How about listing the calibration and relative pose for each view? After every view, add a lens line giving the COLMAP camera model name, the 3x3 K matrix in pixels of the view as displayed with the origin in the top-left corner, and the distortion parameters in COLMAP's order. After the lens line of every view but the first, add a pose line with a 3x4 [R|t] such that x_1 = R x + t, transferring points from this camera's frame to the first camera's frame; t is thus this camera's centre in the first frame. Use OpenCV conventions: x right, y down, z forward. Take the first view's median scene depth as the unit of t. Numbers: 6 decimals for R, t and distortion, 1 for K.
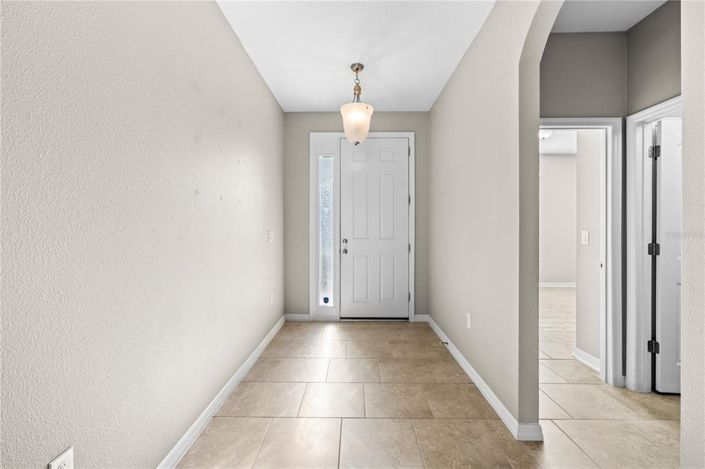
lens RADIAL K [[306.5, 0, 351.0], [0, 306.5, 231.3], [0, 0, 1]] dist [0.010939, -0.000666]
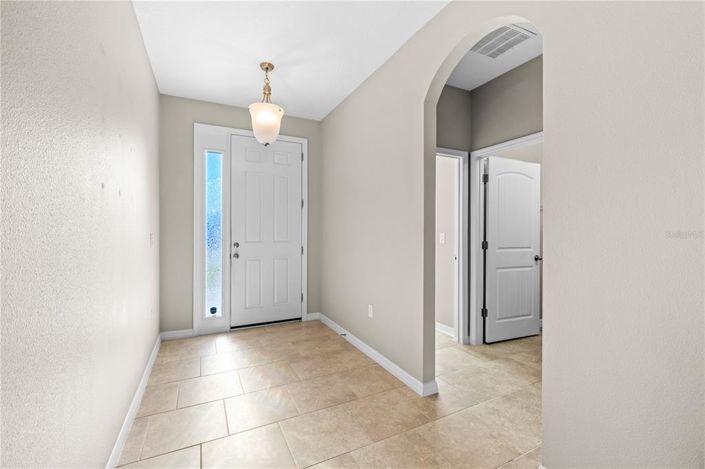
lens RADIAL K [[306.5, 0, 352.8], [0, 306.5, 235.5], [0, 0, 1]] dist [0.010939, -0.000666]
pose [[0.887668, -0.007797, 0.460418, -0.208841], [0.005511, 0.999965, 0.006310, -0.001278], [-0.460451, -0.003063, 0.887680, 0.003824]]
